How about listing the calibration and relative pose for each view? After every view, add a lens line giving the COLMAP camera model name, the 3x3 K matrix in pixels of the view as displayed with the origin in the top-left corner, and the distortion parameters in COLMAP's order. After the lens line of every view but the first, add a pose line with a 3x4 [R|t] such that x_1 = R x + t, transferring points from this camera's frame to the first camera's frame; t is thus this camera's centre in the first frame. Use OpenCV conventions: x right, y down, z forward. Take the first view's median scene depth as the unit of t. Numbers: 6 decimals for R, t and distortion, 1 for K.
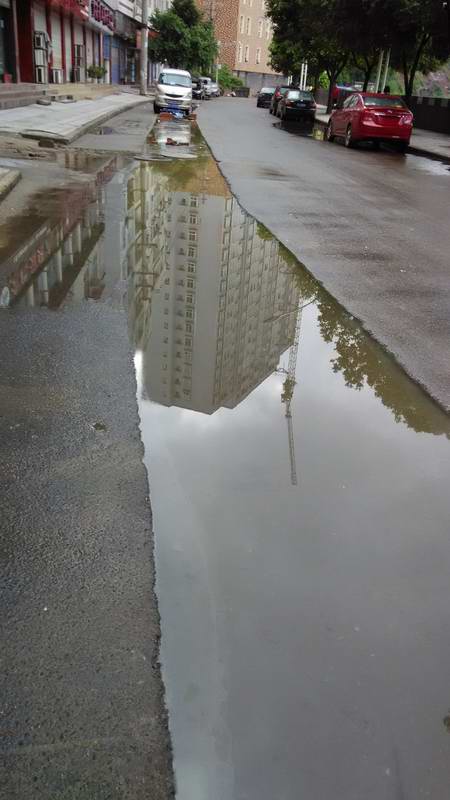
lens RADIAL K [[653.1, 0, 224.3], [0, 653.1, 398.5], [0, 0, 1]] dist [0.000176, -0.005301]
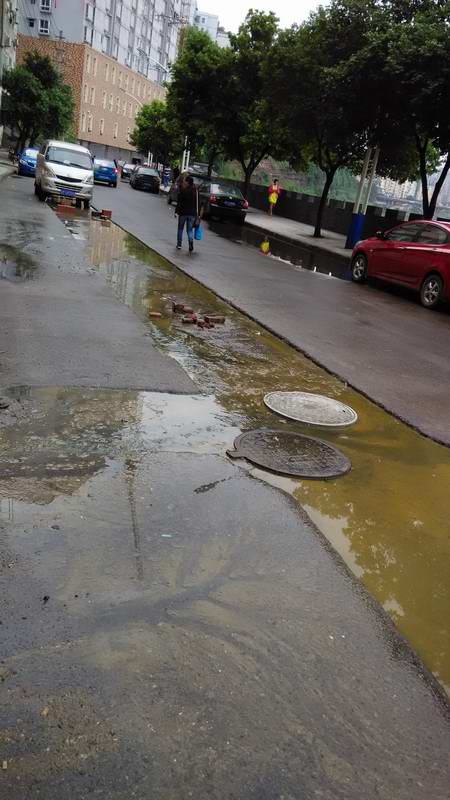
lens RADIAL K [[653.1, 0, 224.5], [0, 653.1, 402.5], [0, 0, 1]] dist [0.000176, -0.005301]
pose [[0.964840, -0.000242, 0.262837, -0.098146], [0.023521, 0.996067, -0.085423, -0.154717], [-0.261783, 0.088602, 0.961051, 0.290564]]
